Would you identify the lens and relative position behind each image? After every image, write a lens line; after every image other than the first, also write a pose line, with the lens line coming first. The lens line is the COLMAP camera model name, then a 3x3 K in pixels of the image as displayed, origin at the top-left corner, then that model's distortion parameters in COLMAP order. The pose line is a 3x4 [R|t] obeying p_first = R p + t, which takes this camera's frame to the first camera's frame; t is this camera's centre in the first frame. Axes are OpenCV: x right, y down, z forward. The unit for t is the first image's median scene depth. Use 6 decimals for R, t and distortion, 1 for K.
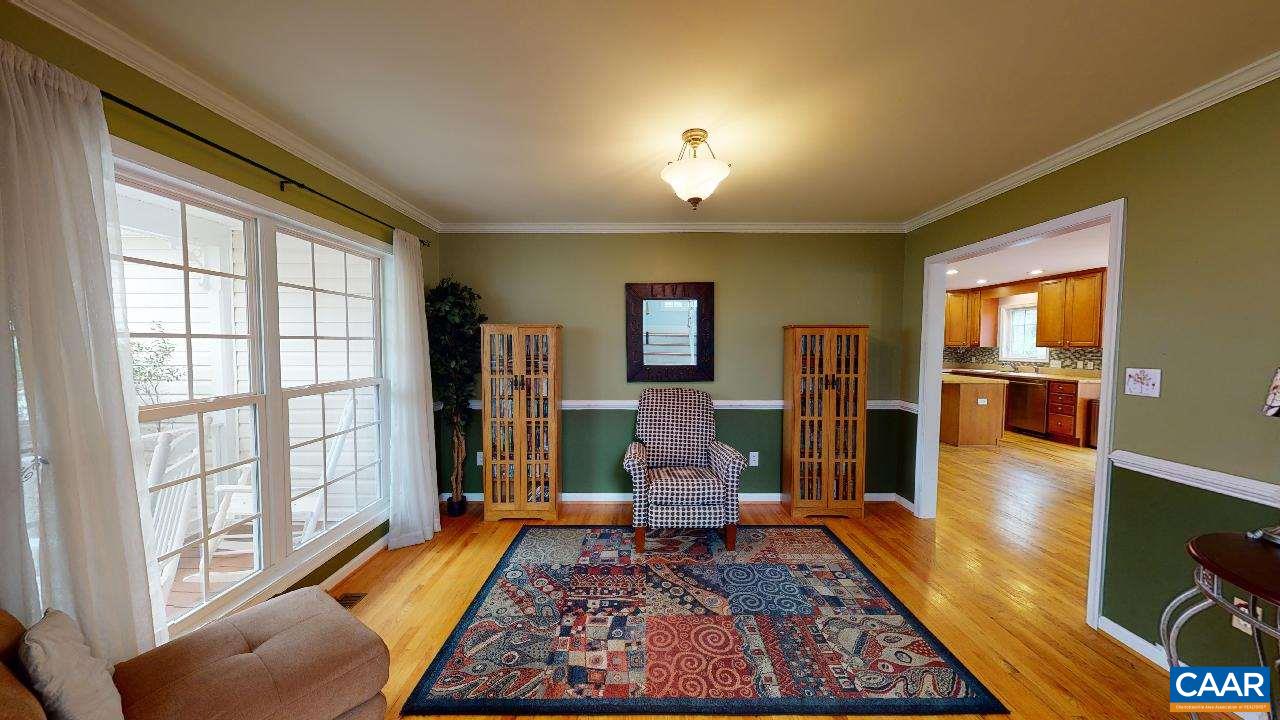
lens RADIAL K [[405.3, 0, 641.9], [0, 405.3, 361.4], [0, 0, 1]] dist [-0.000130, 0.000230]
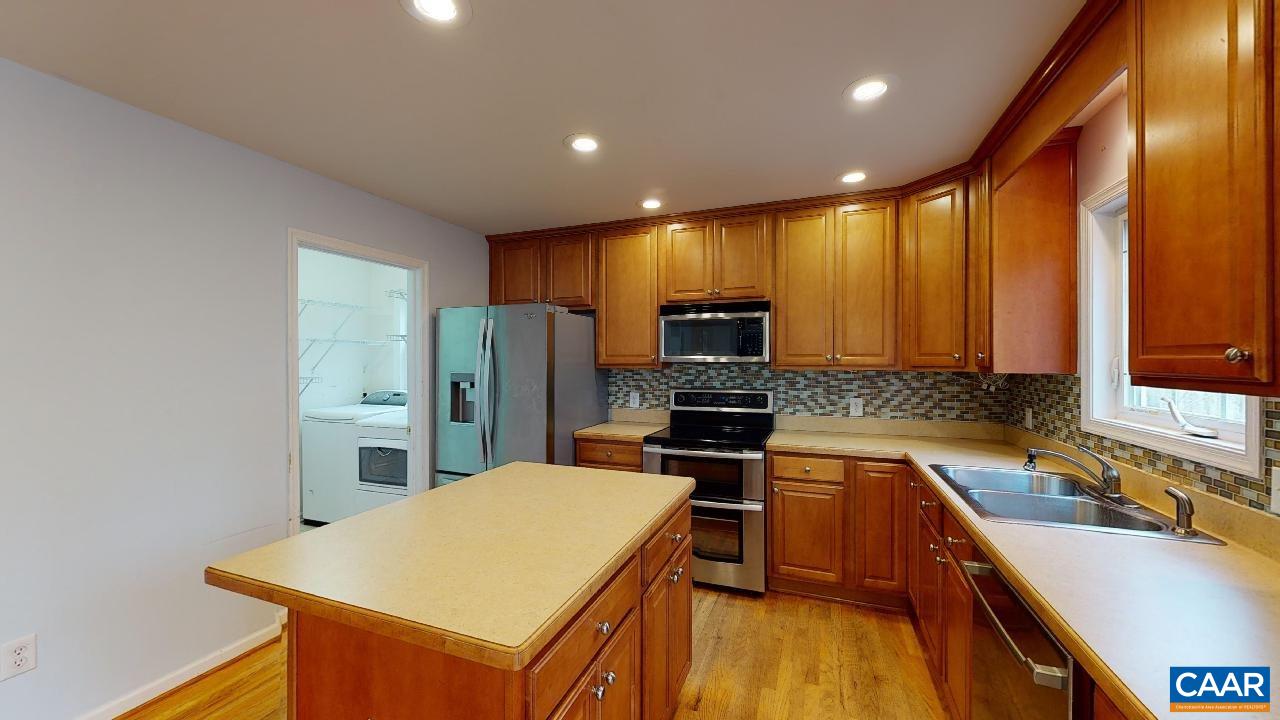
lens RADIAL K [[470.3, 0, 640.5], [0, 470.3, 362.0], [0, 0, 1]] dist [0.000151, 0.000150]
pose [[0.933973, -0.000041, -0.357343, 1.608380], [-0.014321, 0.999192, -0.037544, -0.063199], [0.357056, 0.040182, 0.933218, 1.406988]]
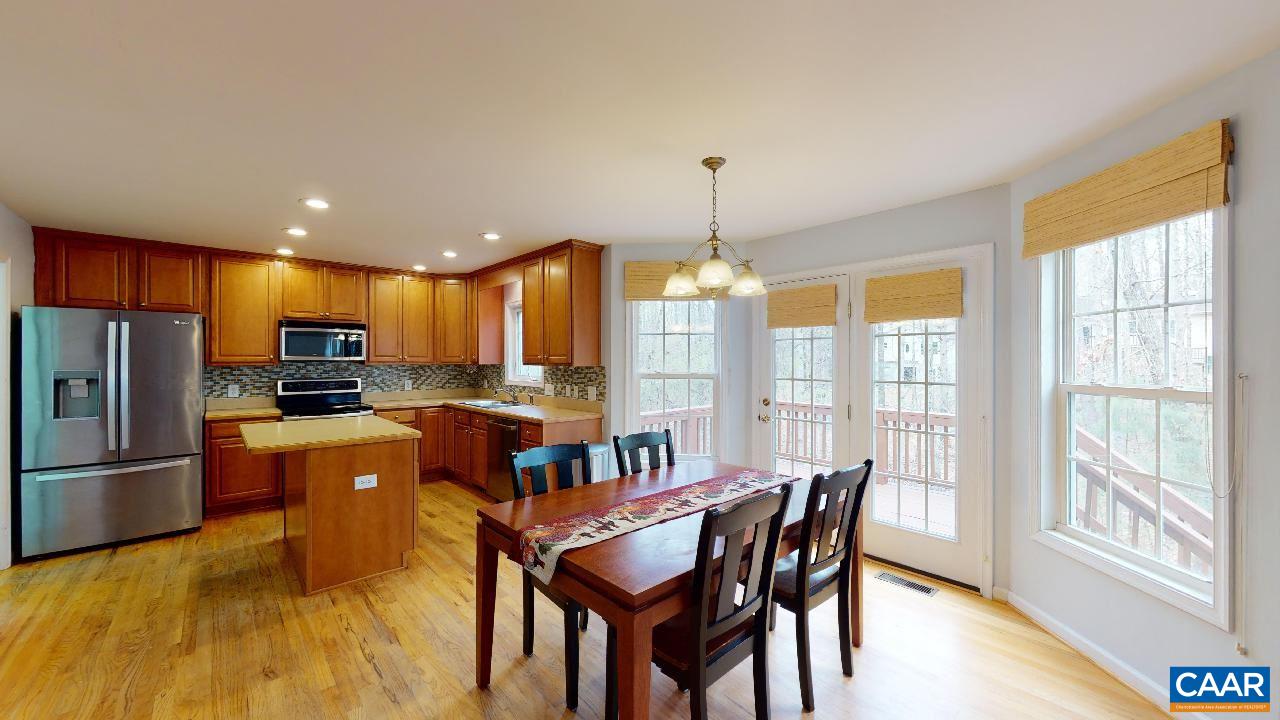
lens RADIAL K [[470.3, 0, 640.5], [0, 470.3, 362.0], [0, 0, 1]] dist [0.000151, 0.000150]
pose [[0.742459, -0.004017, 0.669880, 1.157278], [0.031172, 0.999106, -0.028558, -0.023477], [-0.669166, 0.042085, 0.741920, 0.611875]]
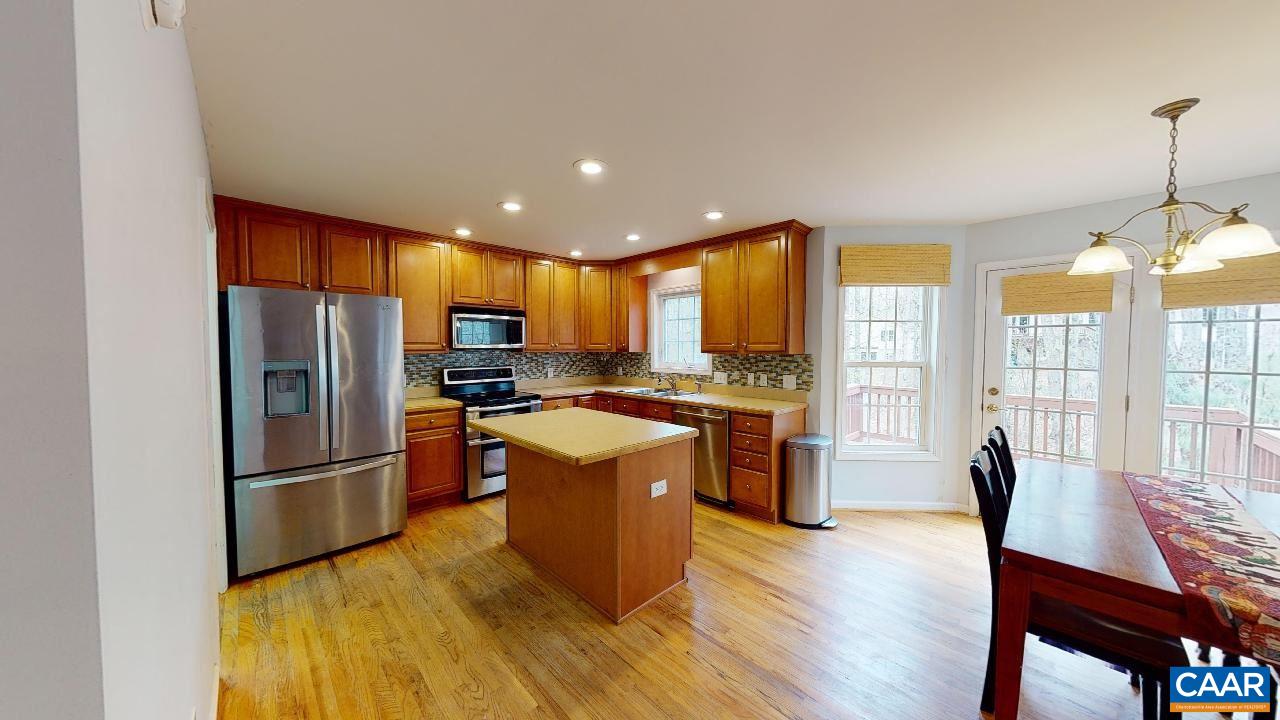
lens RADIAL K [[405.3, 0, 641.9], [0, 405.3, 361.4], [0, 0, 1]] dist [-0.000130, 0.000230]
pose [[0.715594, -0.027701, 0.697967, 0.884940], [0.032502, 0.999452, 0.006343, -0.054023], [-0.697760, 0.018146, 0.716102, 1.161049]]
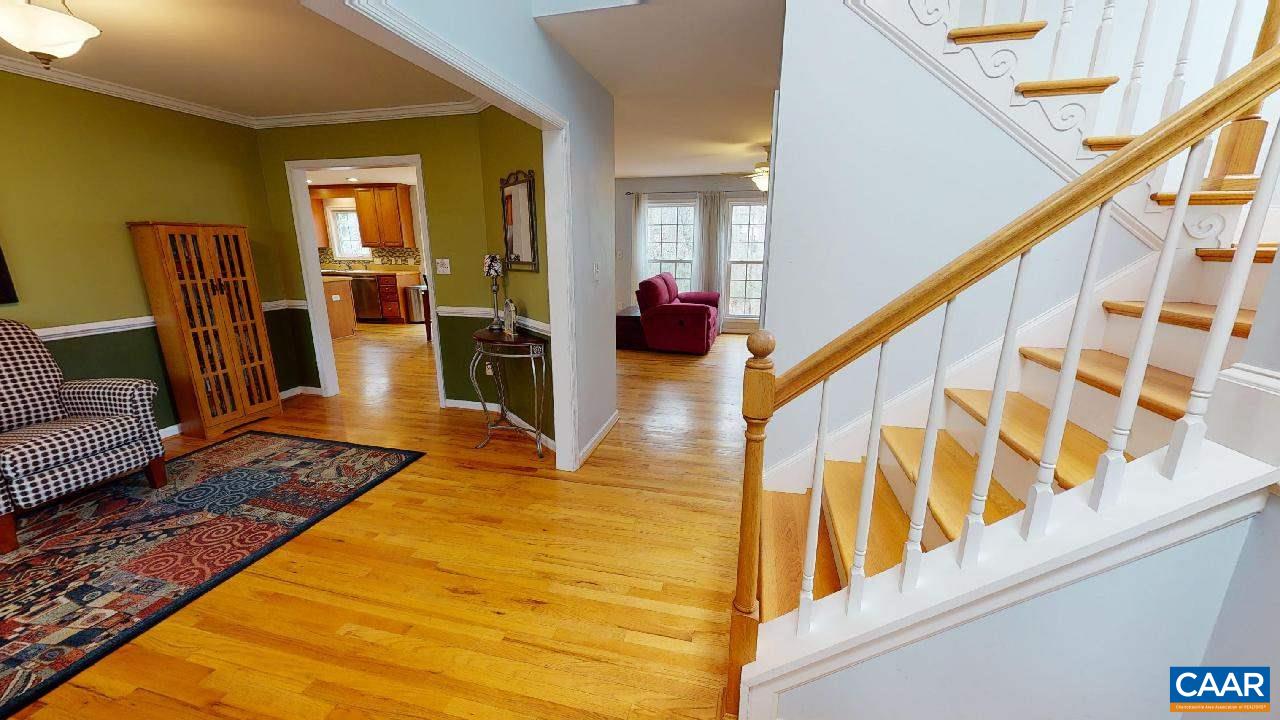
lens RADIAL K [[470.3, 0, 640.5], [0, 470.3, 362.0], [0, 0, 1]] dist [0.000151, 0.000150]
pose [[0.239738, -0.237585, 0.941318, -0.352673], [0.043080, 0.971242, 0.234166, 0.006799], [-0.969881, -0.015586, 0.243078, -0.206942]]
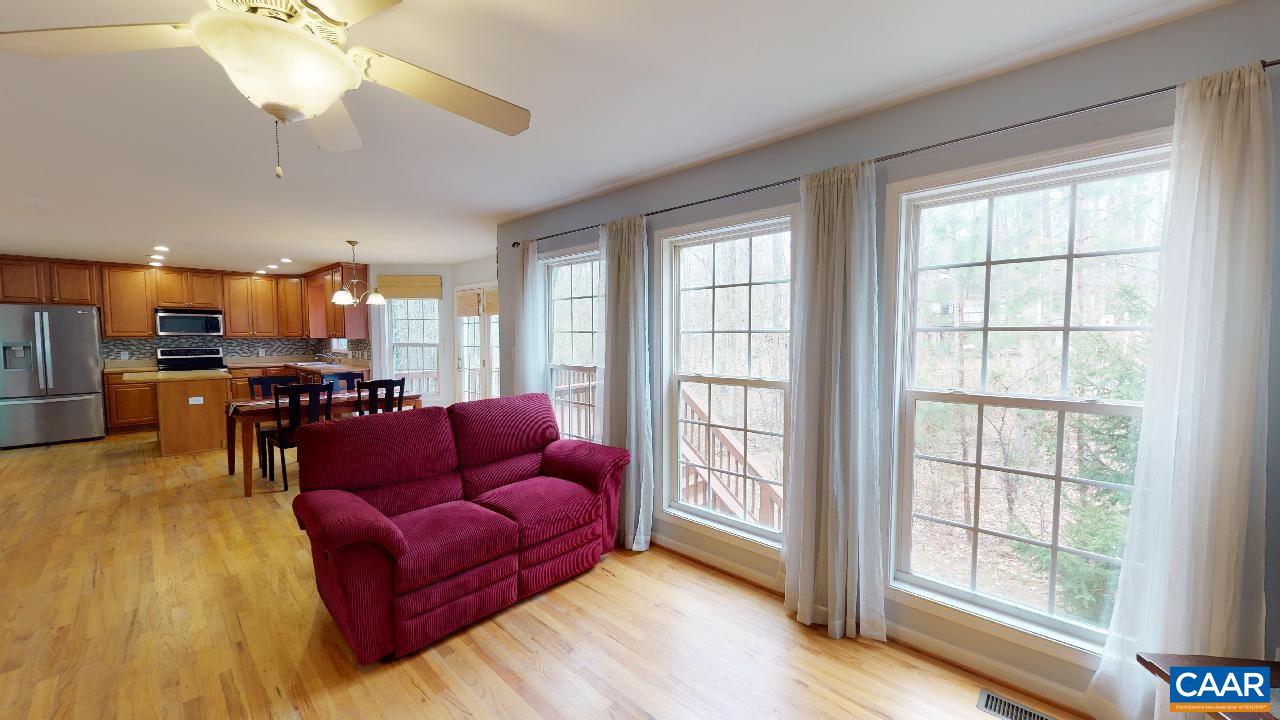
lens RADIAL K [[470.3, 0, 640.5], [0, 470.3, 362.0], [0, 0, 1]] dist [0.000151, 0.000150]
pose [[0.681039, -0.043816, 0.730935, 1.226771], [0.033001, 0.999030, 0.029139, 0.028294], [-0.731503, 0.004277, 0.681825, -0.653284]]
